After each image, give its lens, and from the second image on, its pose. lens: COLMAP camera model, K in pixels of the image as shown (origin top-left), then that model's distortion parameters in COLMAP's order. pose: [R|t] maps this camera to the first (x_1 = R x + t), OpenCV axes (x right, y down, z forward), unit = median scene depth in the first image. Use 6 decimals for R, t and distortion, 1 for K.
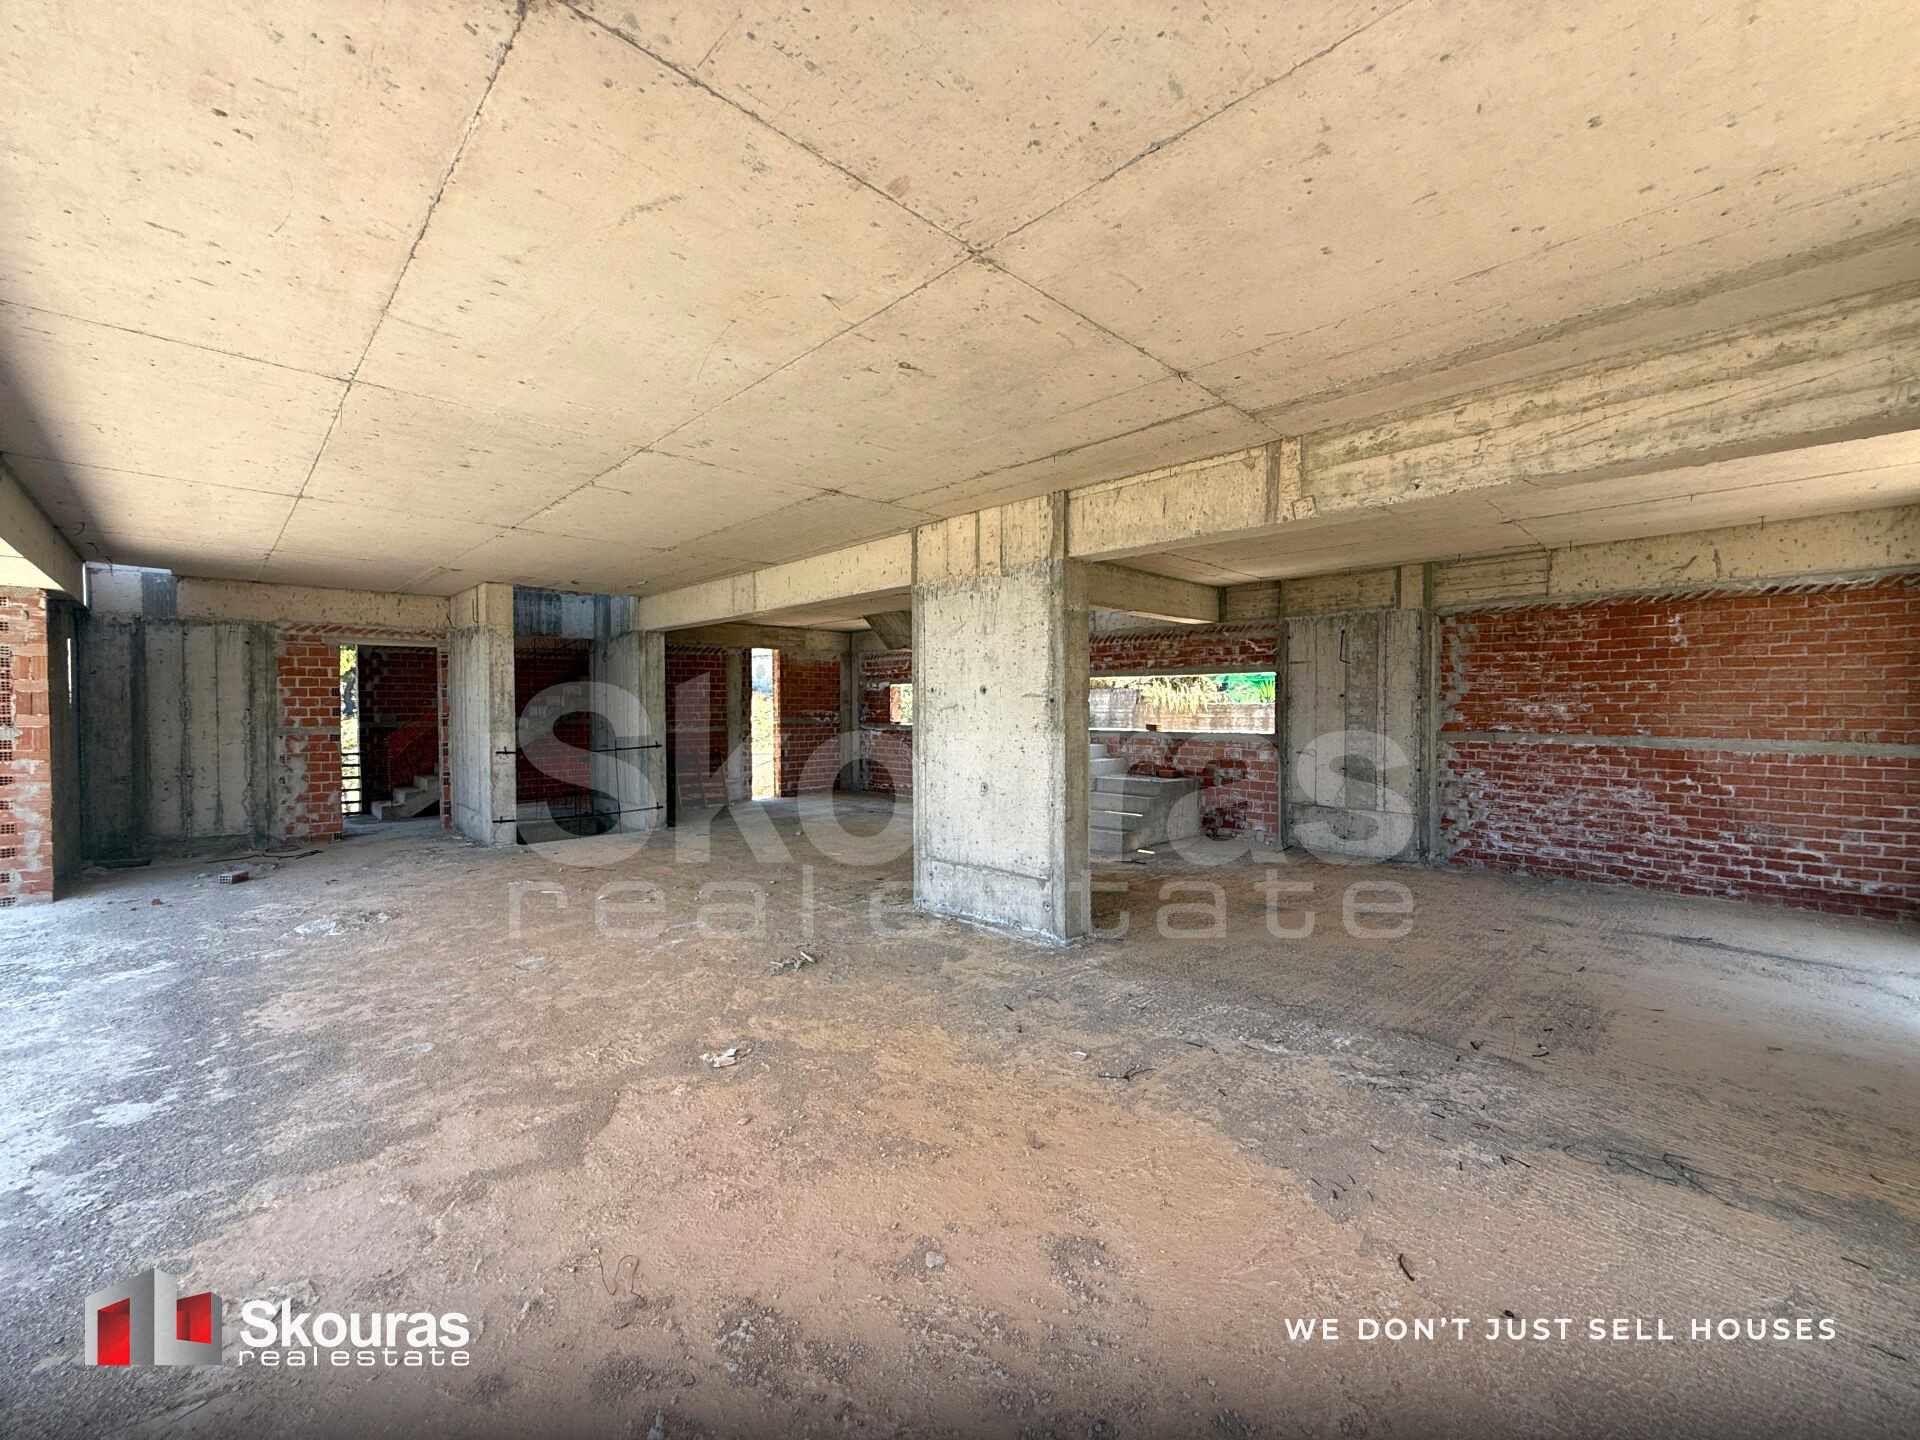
lens RADIAL K [[765.4, 0, 952.1], [0, 765.4, 719.1], [0, 0, 1]] dist [0.000121, 0.000084]
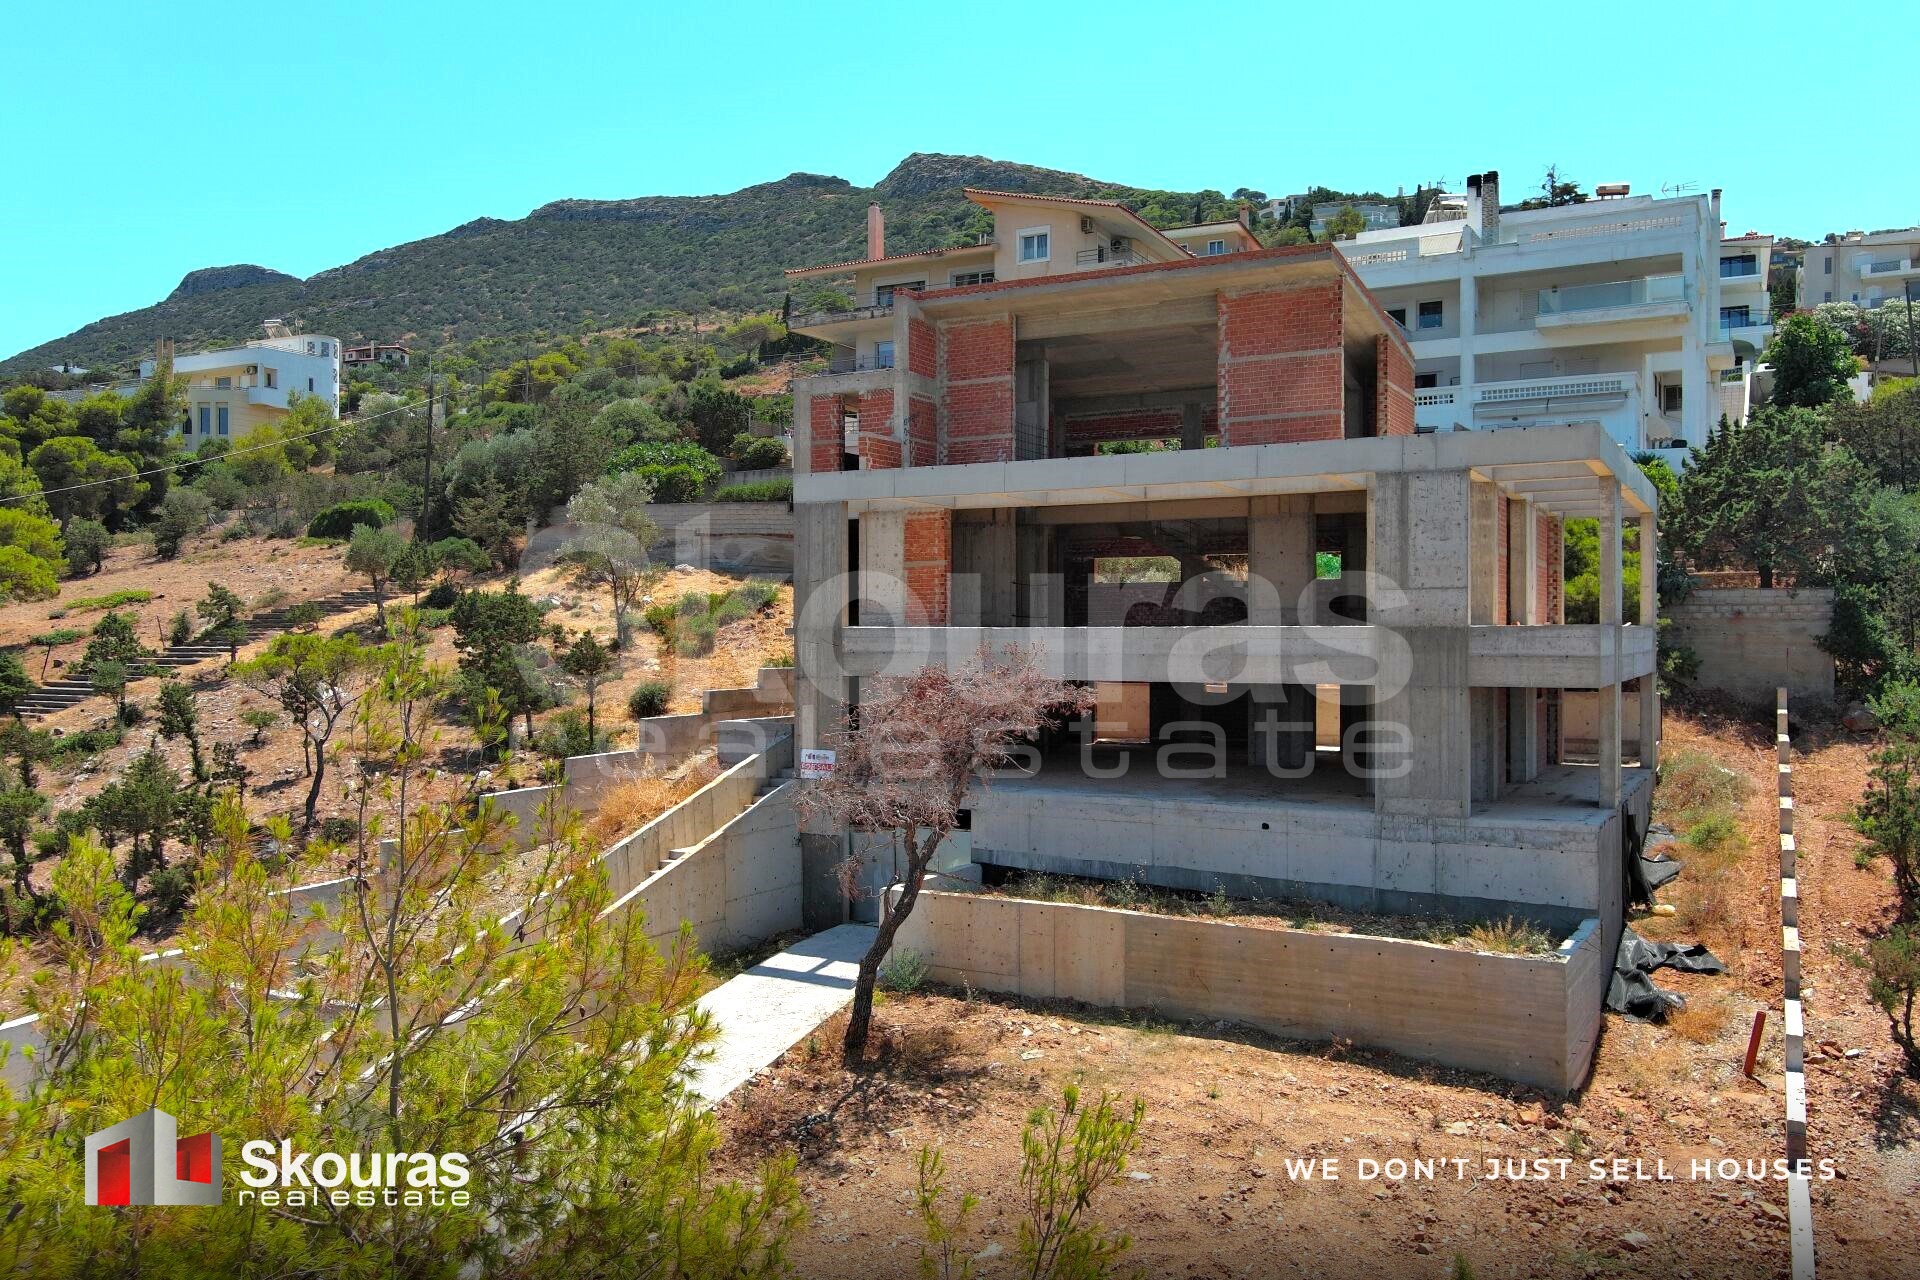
lens RADIAL K [[1470.3, 0, 950.2], [0, 1470.3, 642.9], [0, 0, 1]] dist [0.031059, -0.055499]
pose [[0.959105, 0.001579, 0.283045, -3.090901], [0.002299, 0.999908, -0.013369, 0.427263], [-0.283040, 0.013473, 0.959014, -4.584536]]
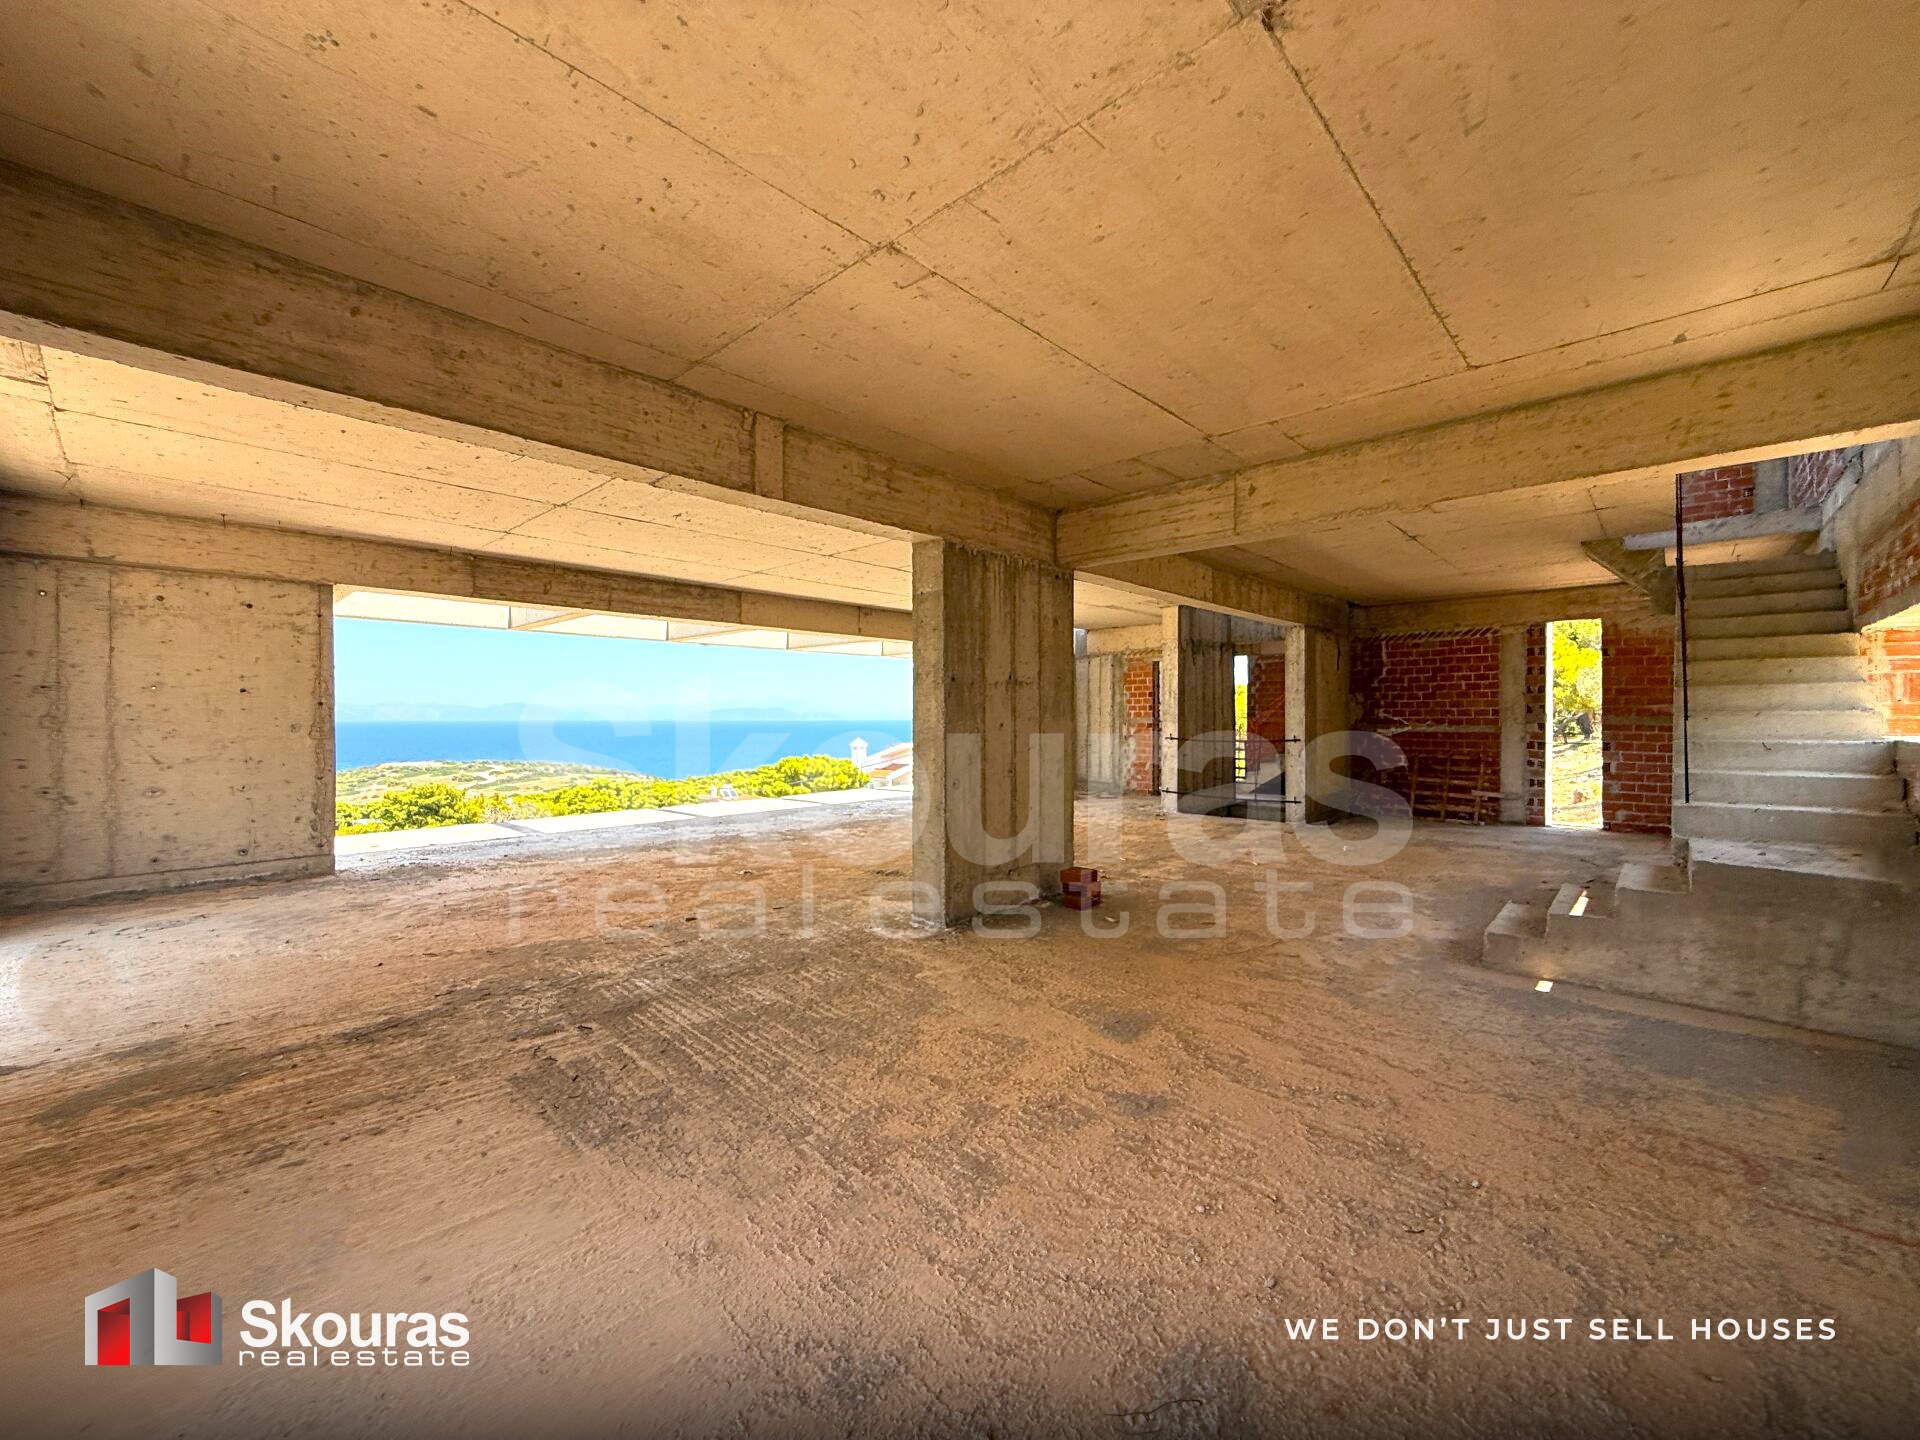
lens RADIAL K [[773.2, 0, 952.4], [0, 773.2, 719.4], [0, 0, 1]] dist [0.001377, -0.000371]
pose [[0.035694, 0.006928, -0.999339, 1.125784], [-0.016820, 0.999838, 0.006331, 0.016366], [0.999221, 0.016583, 0.035805, 0.958054]]
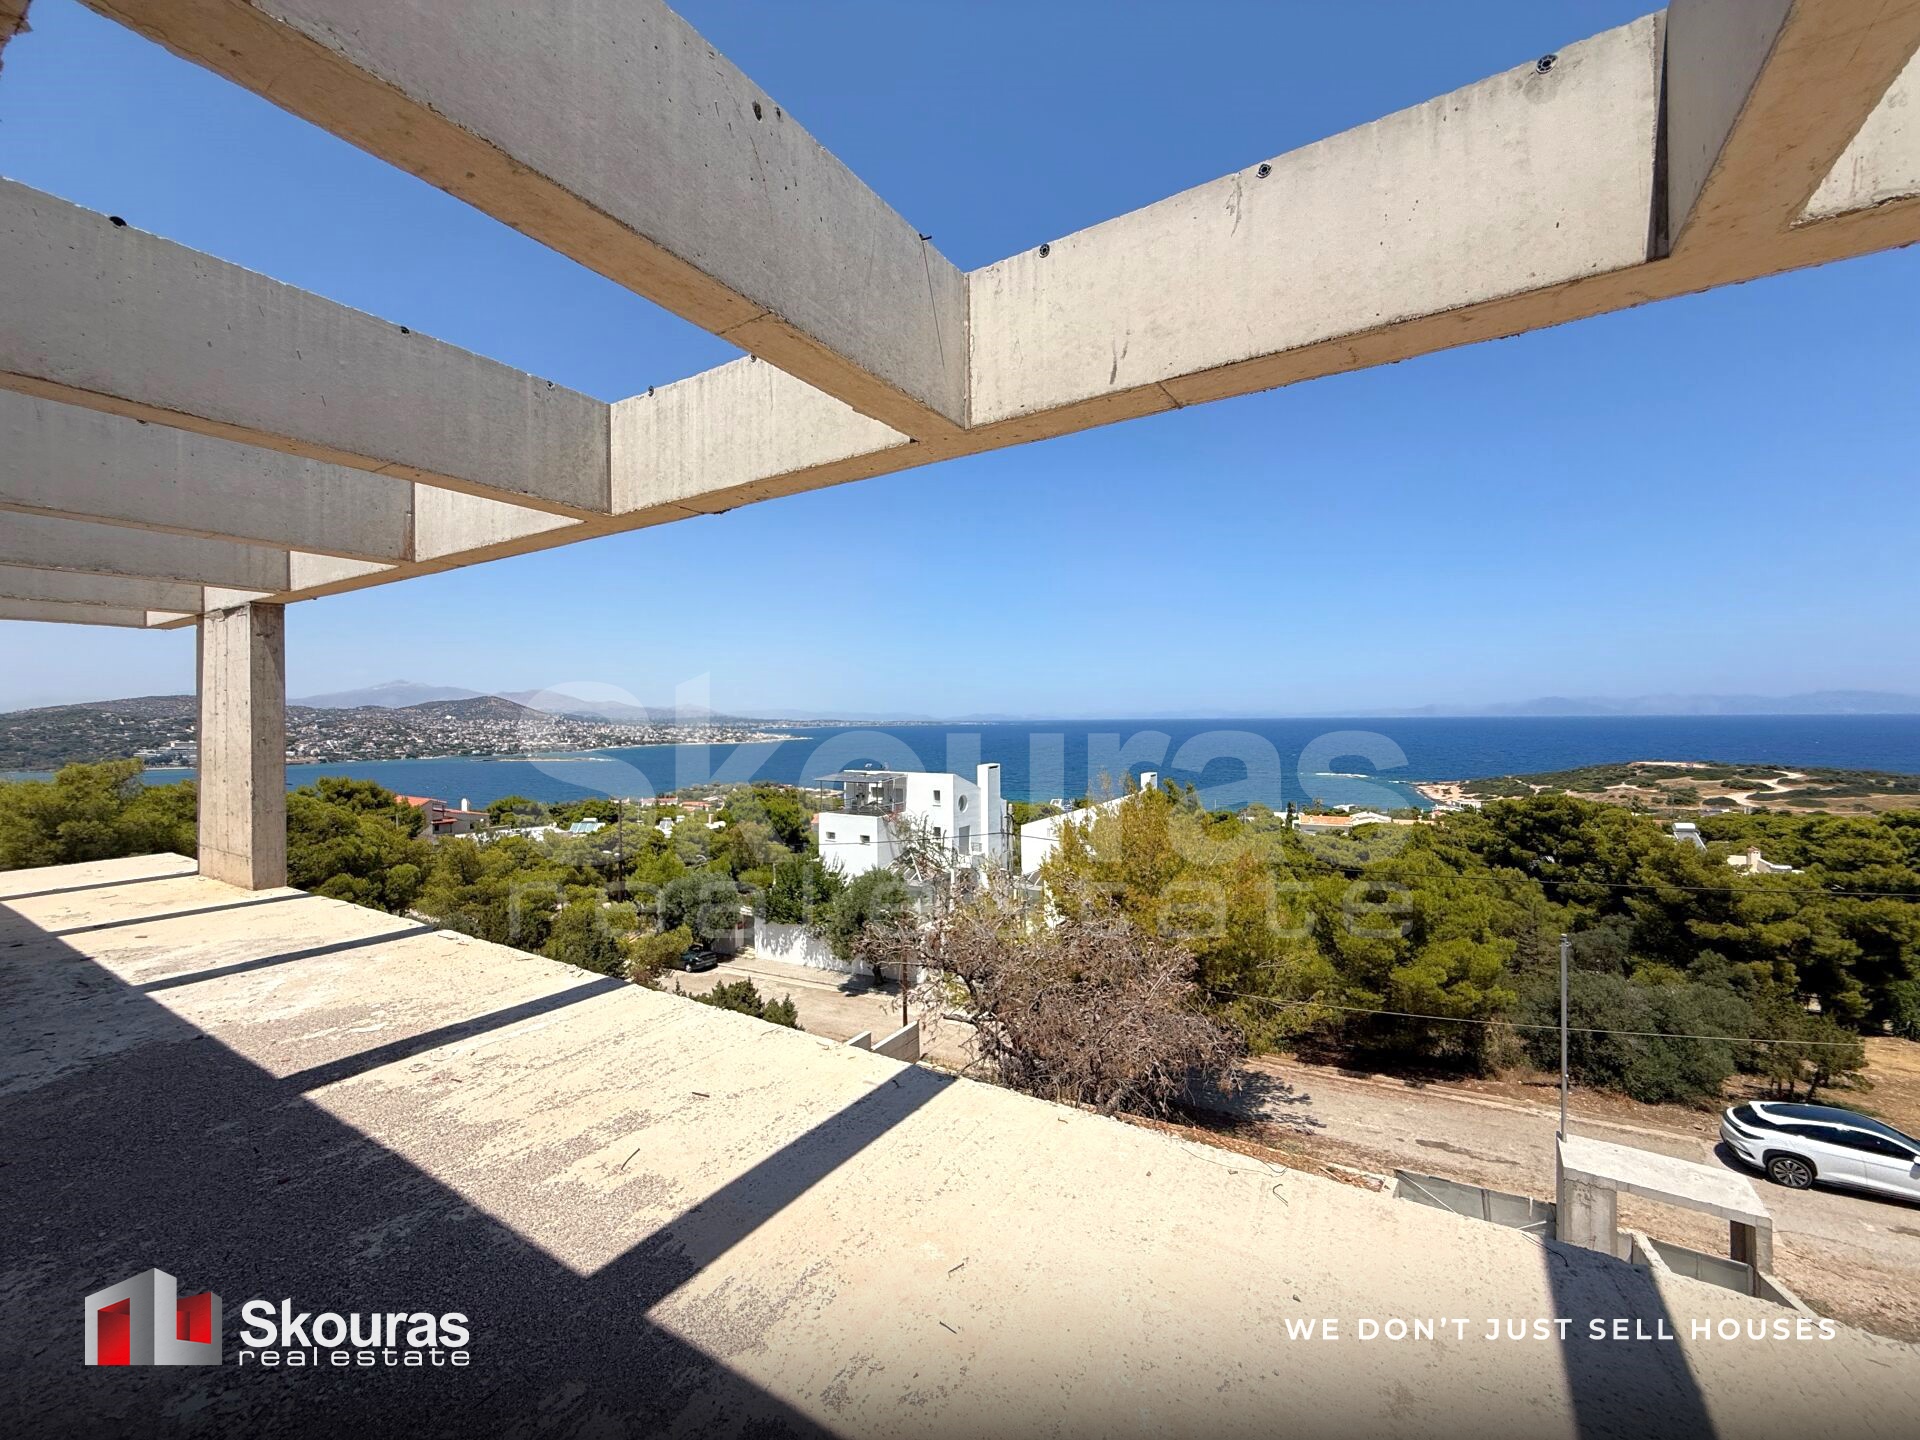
lens RADIAL K [[765.4, 0, 952.1], [0, 765.4, 719.1], [0, 0, 1]] dist [0.000121, 0.000084]
pose [[-0.972665, 0.012236, -0.231890, -1.296016], [0.007620, 0.999755, 0.020795, 0.005924], [0.232087, 0.018460, -0.972520, 1.069272]]
